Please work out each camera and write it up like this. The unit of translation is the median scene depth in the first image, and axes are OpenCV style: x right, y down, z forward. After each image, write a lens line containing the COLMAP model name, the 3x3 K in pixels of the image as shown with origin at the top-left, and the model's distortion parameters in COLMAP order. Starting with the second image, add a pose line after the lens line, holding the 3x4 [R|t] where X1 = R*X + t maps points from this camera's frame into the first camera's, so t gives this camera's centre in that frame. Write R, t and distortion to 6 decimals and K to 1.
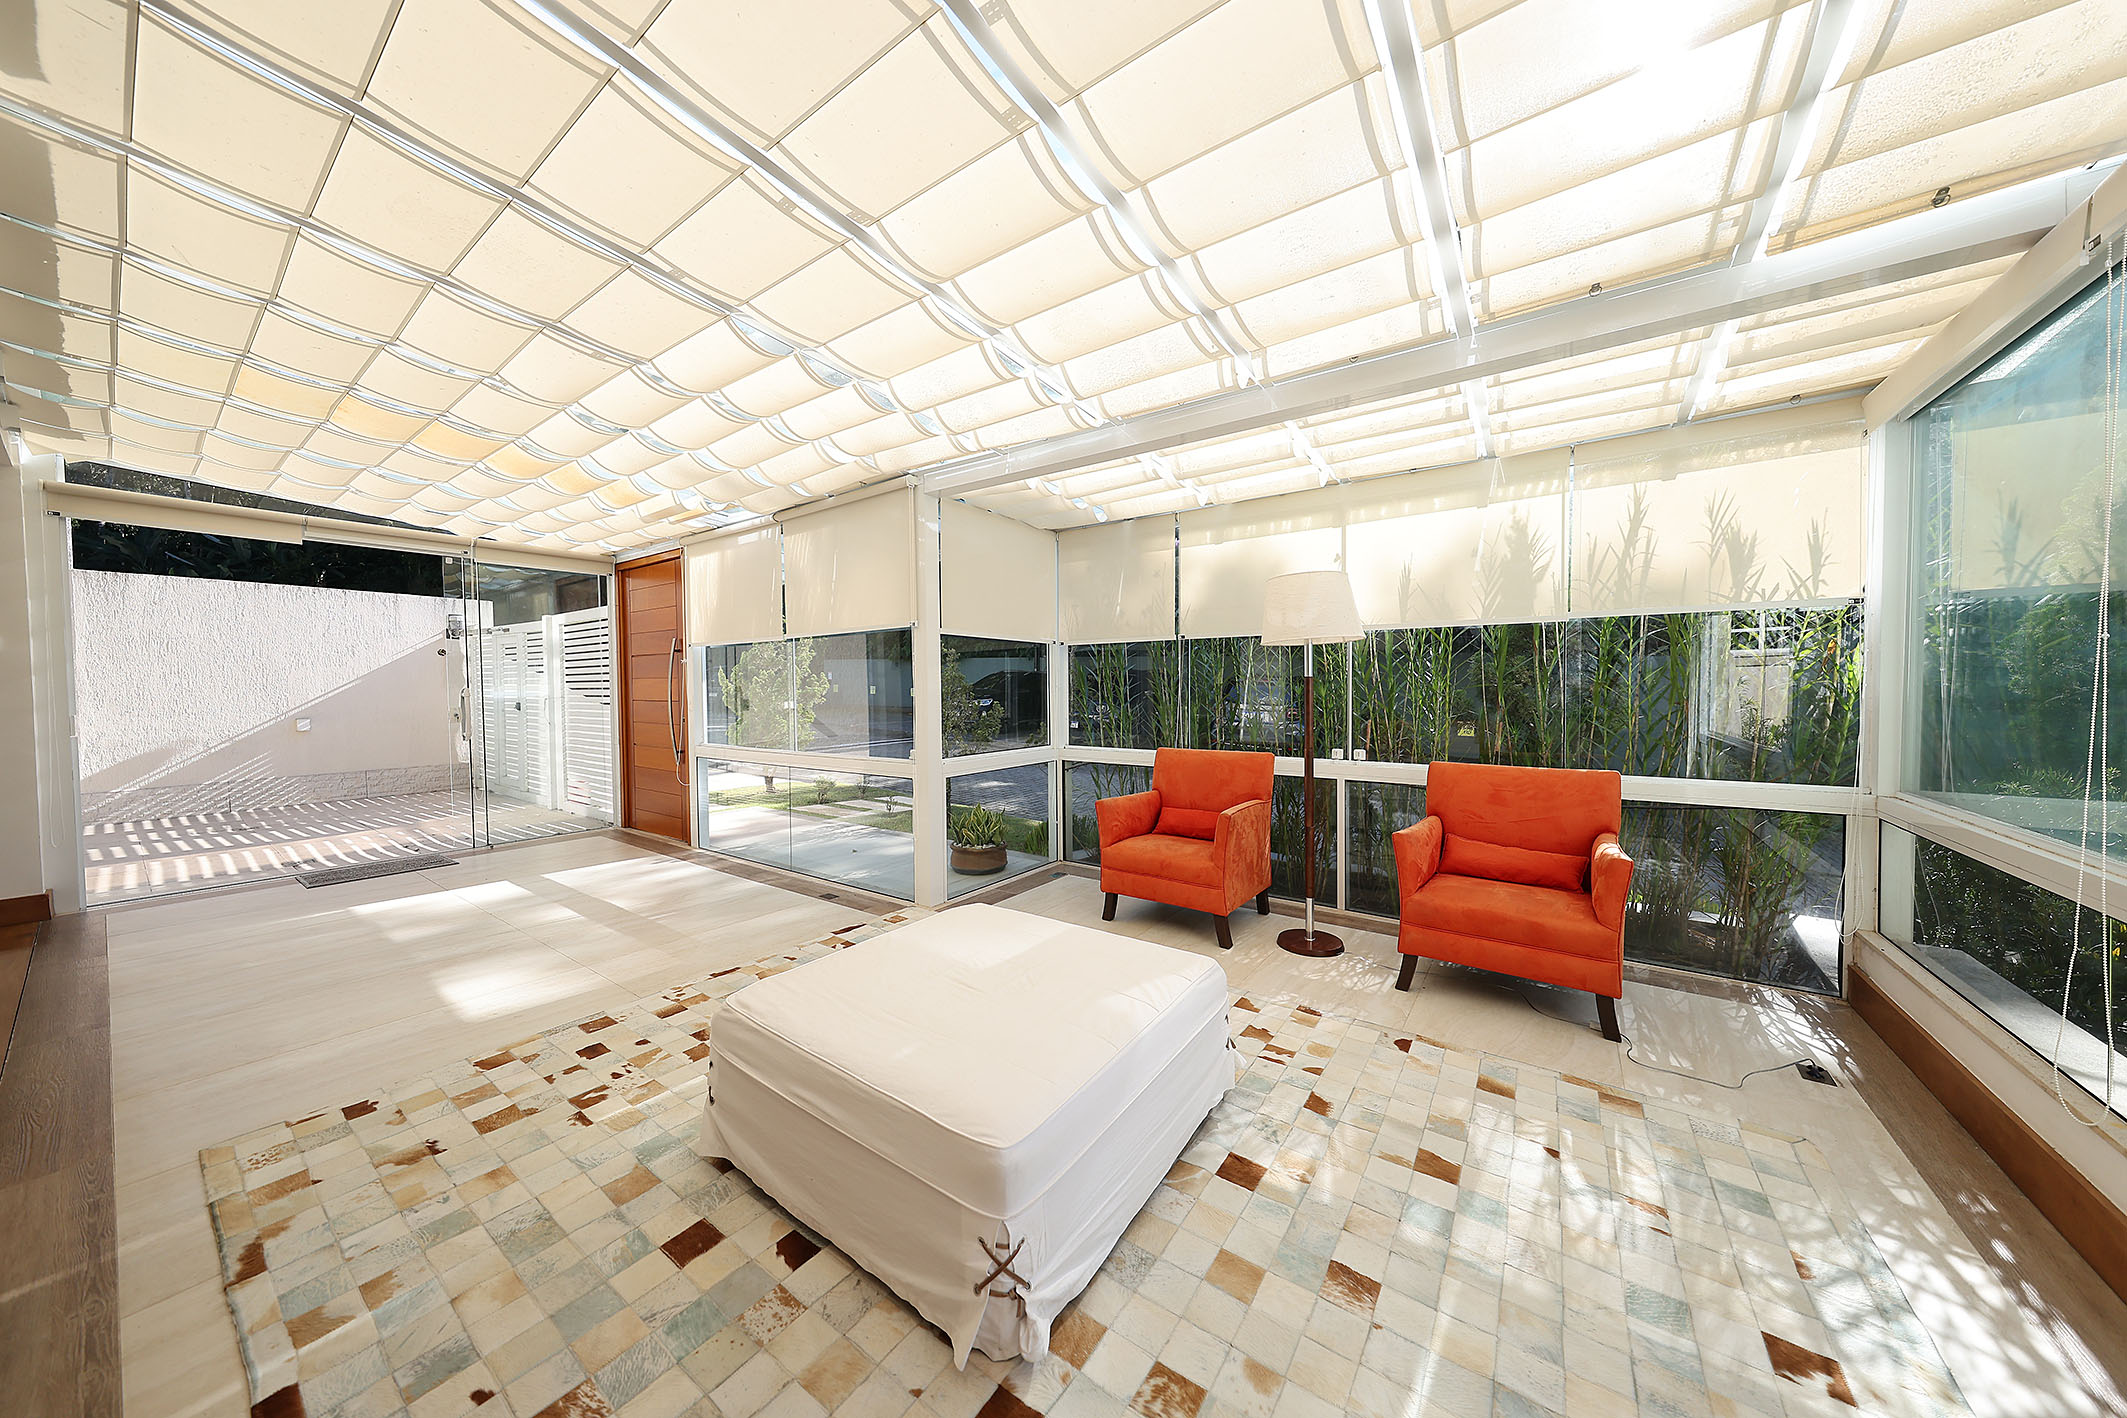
lens RADIAL K [[698.4, 0, 1070.8], [0, 698.4, 707.7], [0, 0, 1]] dist [-0.000021, -0.000228]
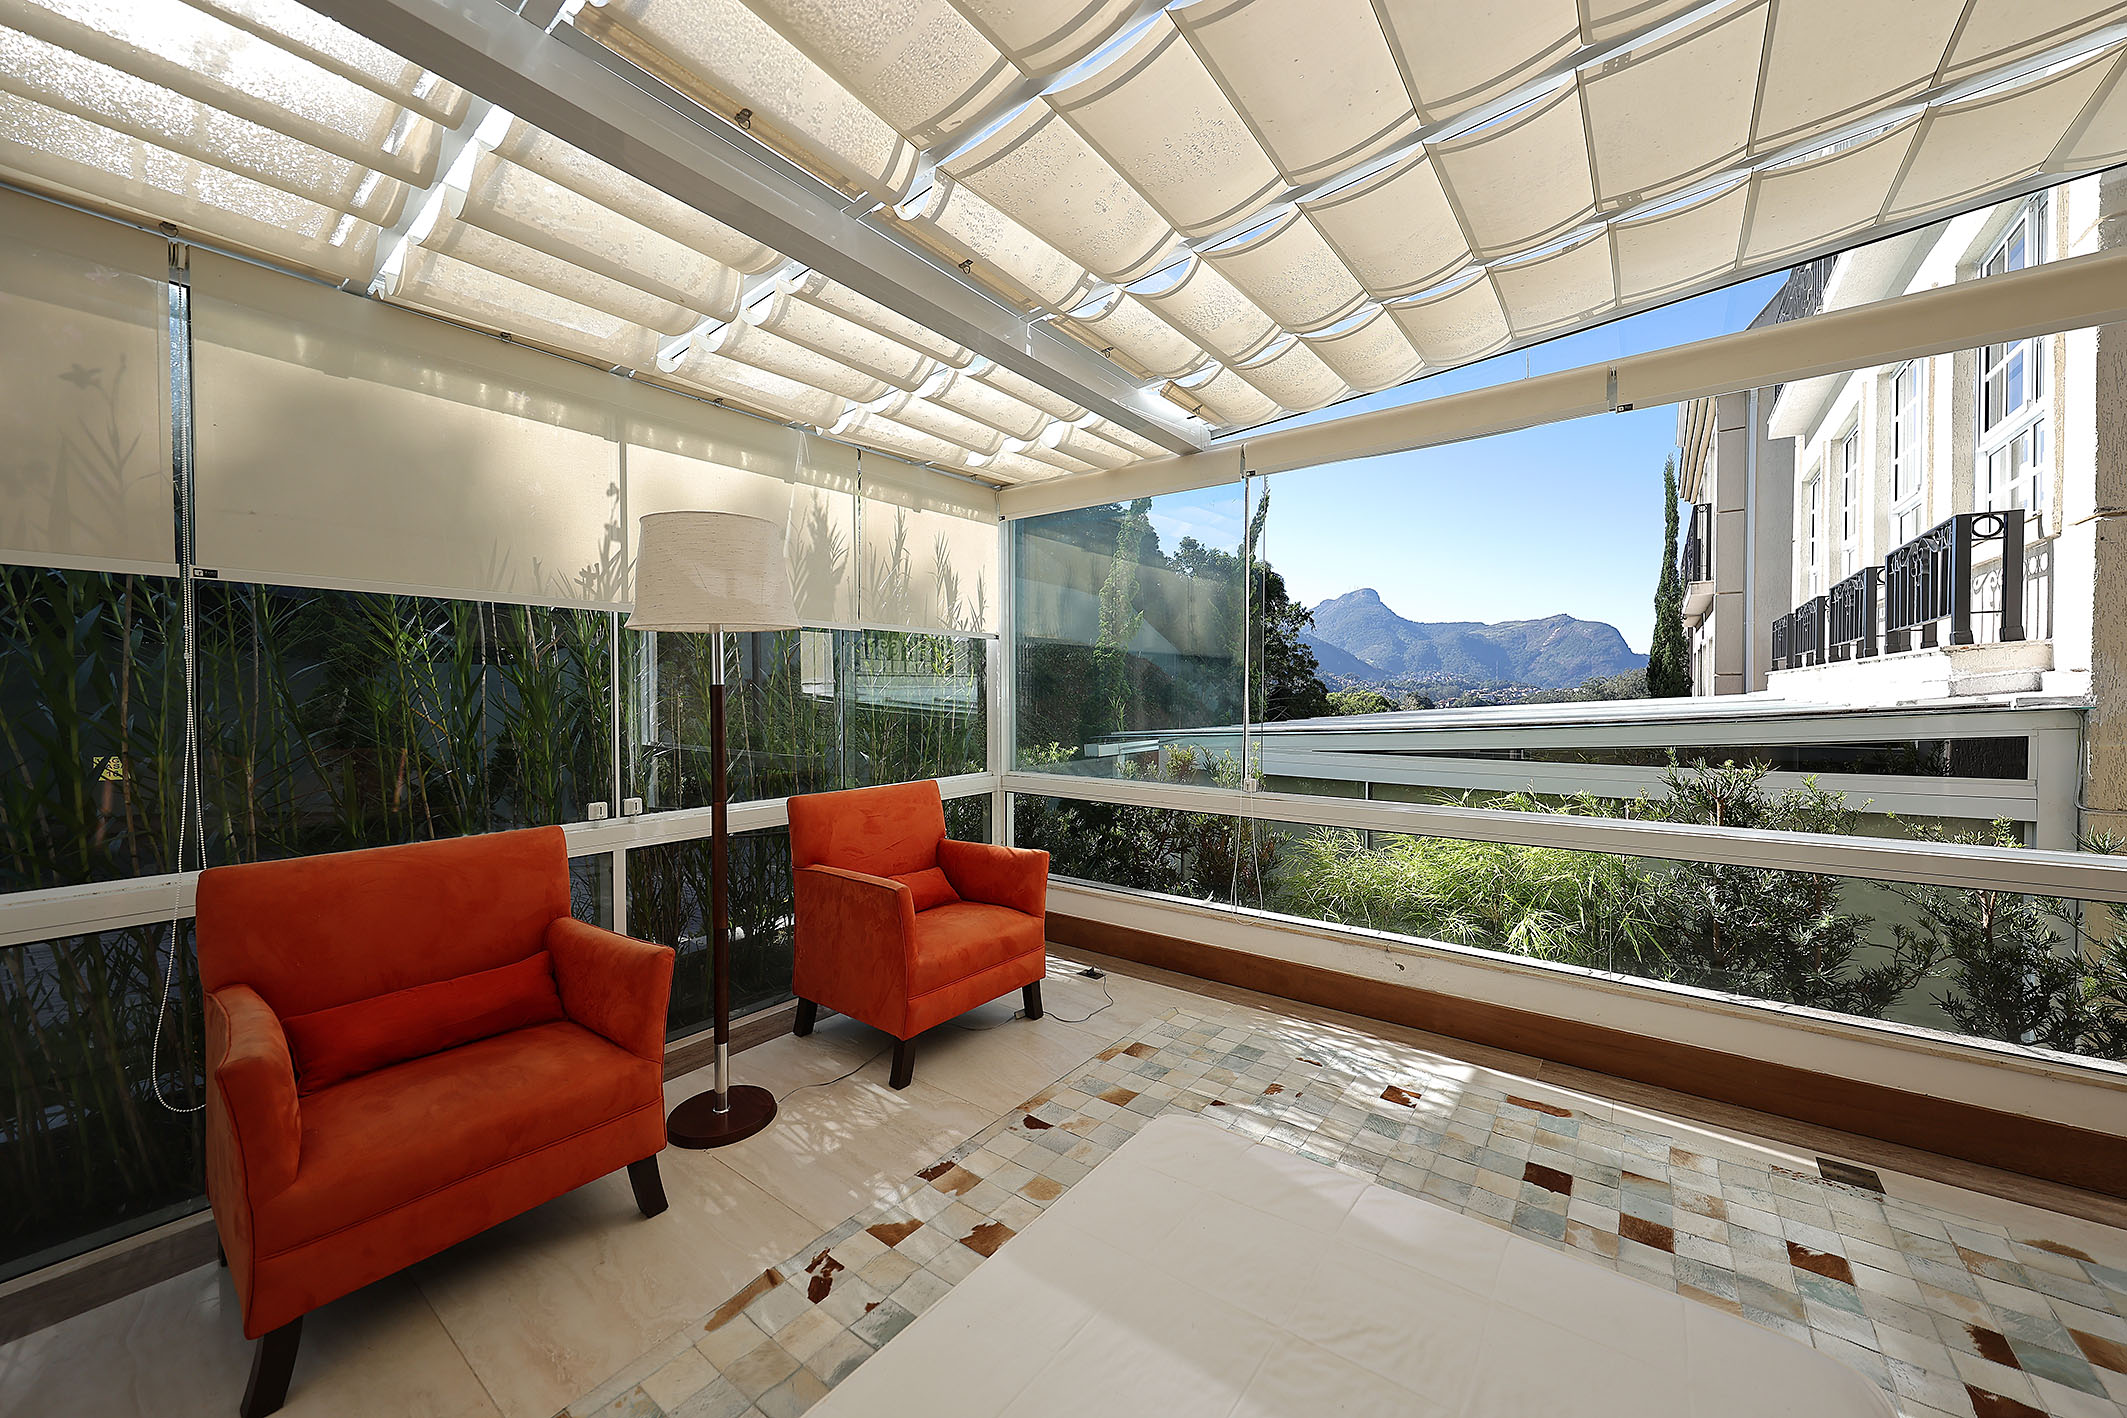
lens RADIAL K [[786.2, 0, 1063.1], [0, 786.2, 700.7], [0, 0, 1]] dist [0.007831, -0.000386]
pose [[0.027435, -0.004132, 0.999615, -0.366589], [0.033714, 0.999426, 0.003206, -0.022511], [-0.999055, 0.033613, 0.027558, 0.720439]]
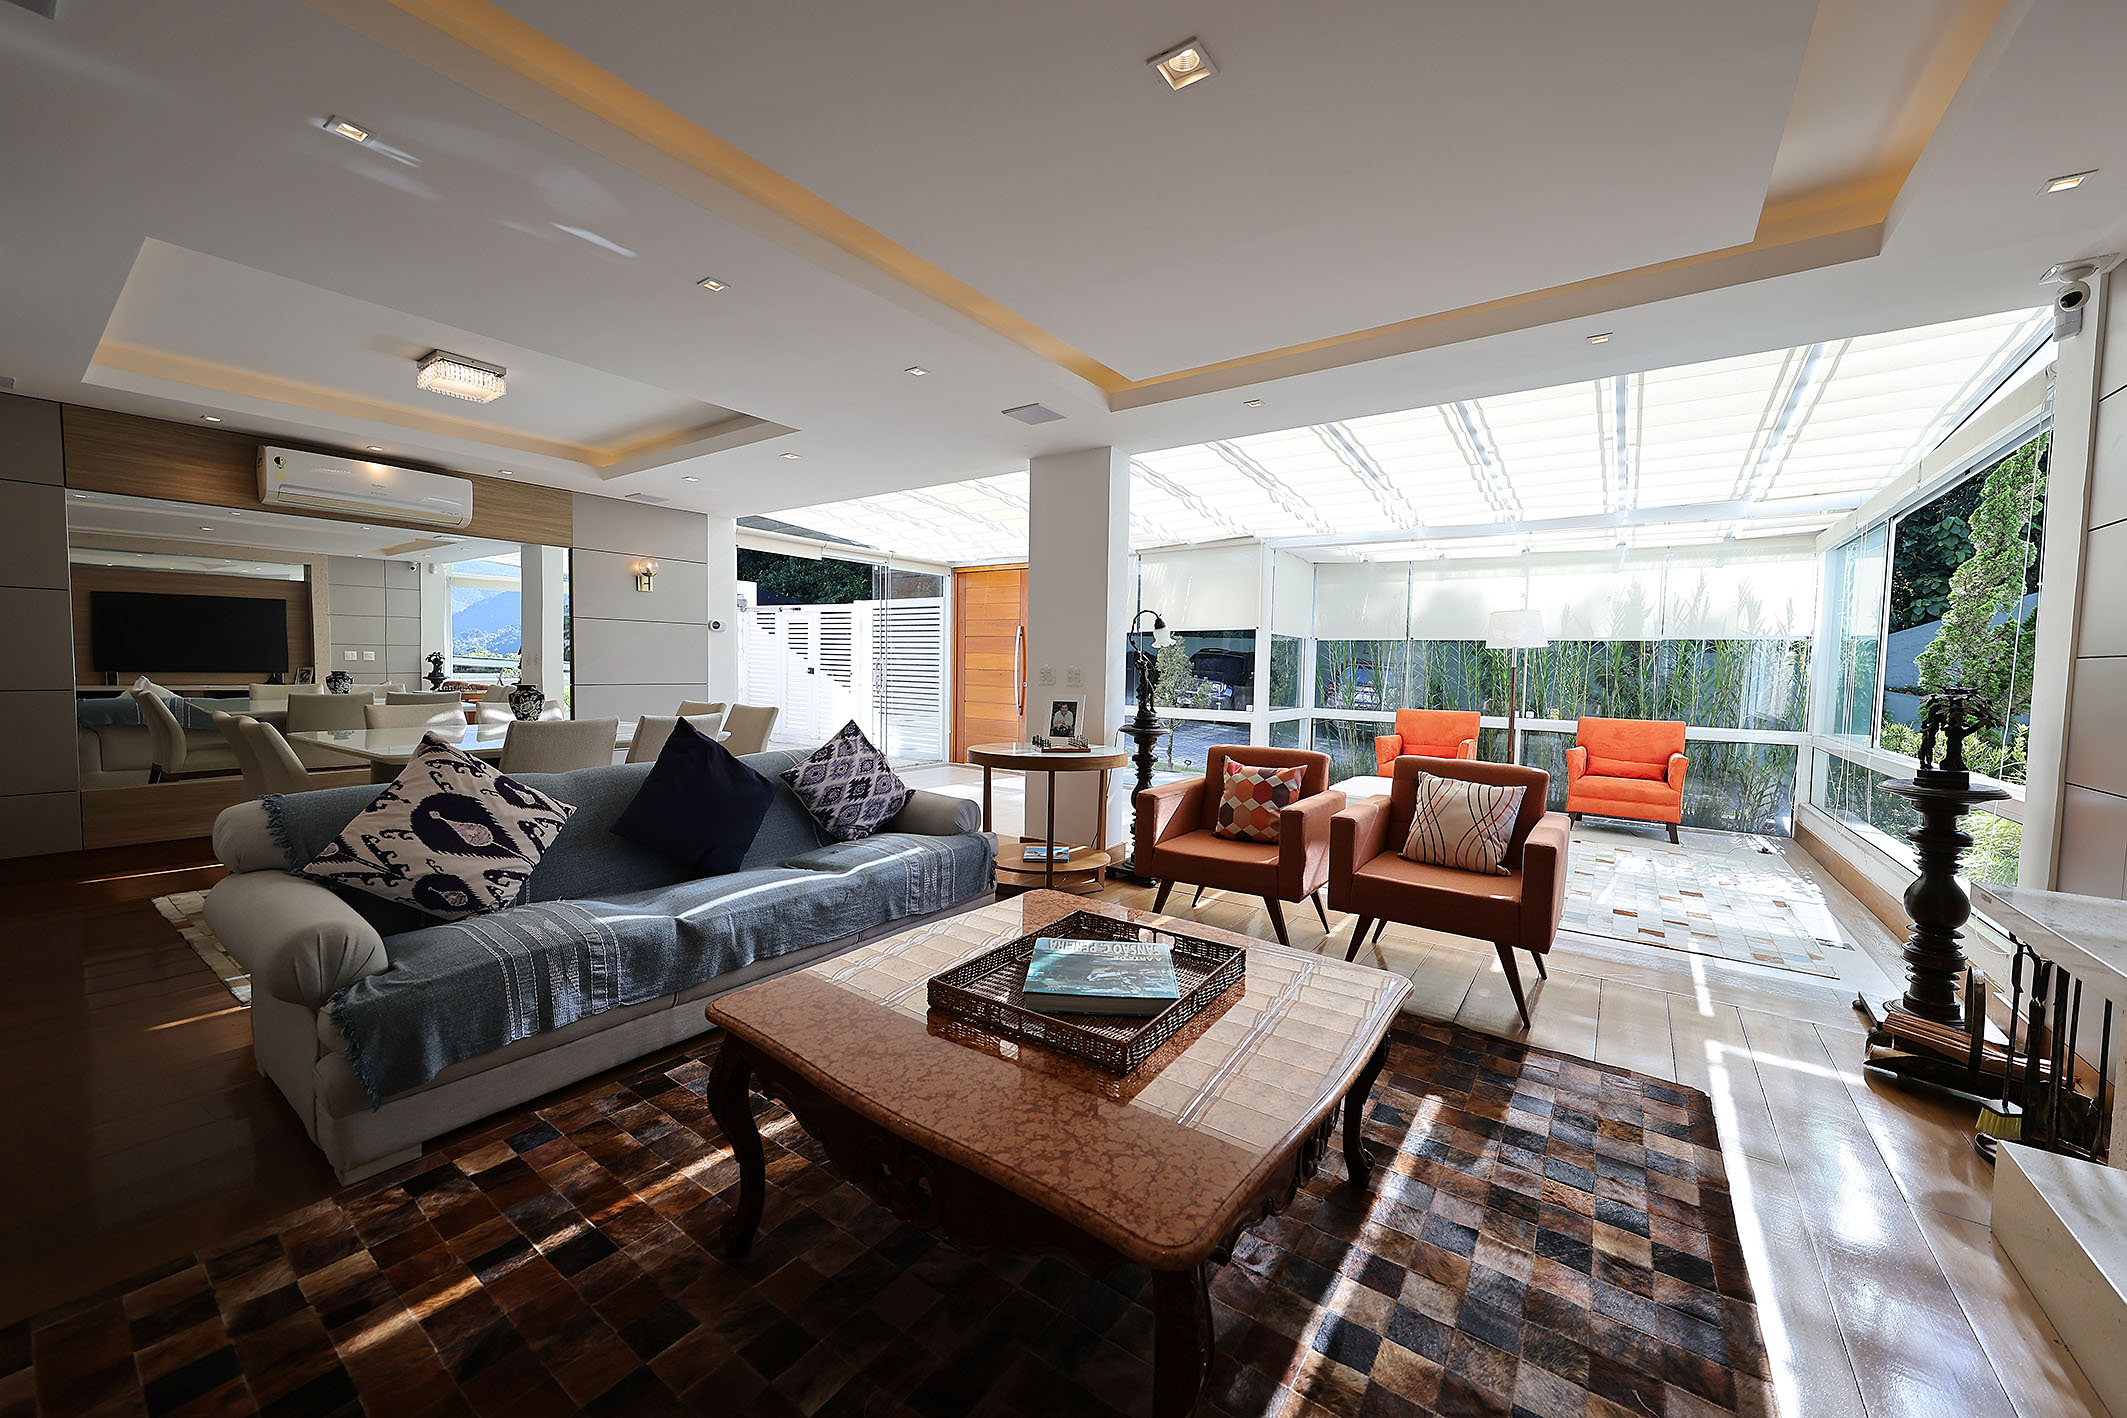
lens RADIAL K [[786.2, 0, 1073.7], [0, 786.2, 706.5], [0, 0, 1]] dist [0.007831, -0.000386]
pose [[0.999570, 0.029205, -0.002710, -0.820539], [-0.029136, 0.999322, 0.022520, 0.045295], [0.003366, -0.022432, 0.999743, -1.082632]]
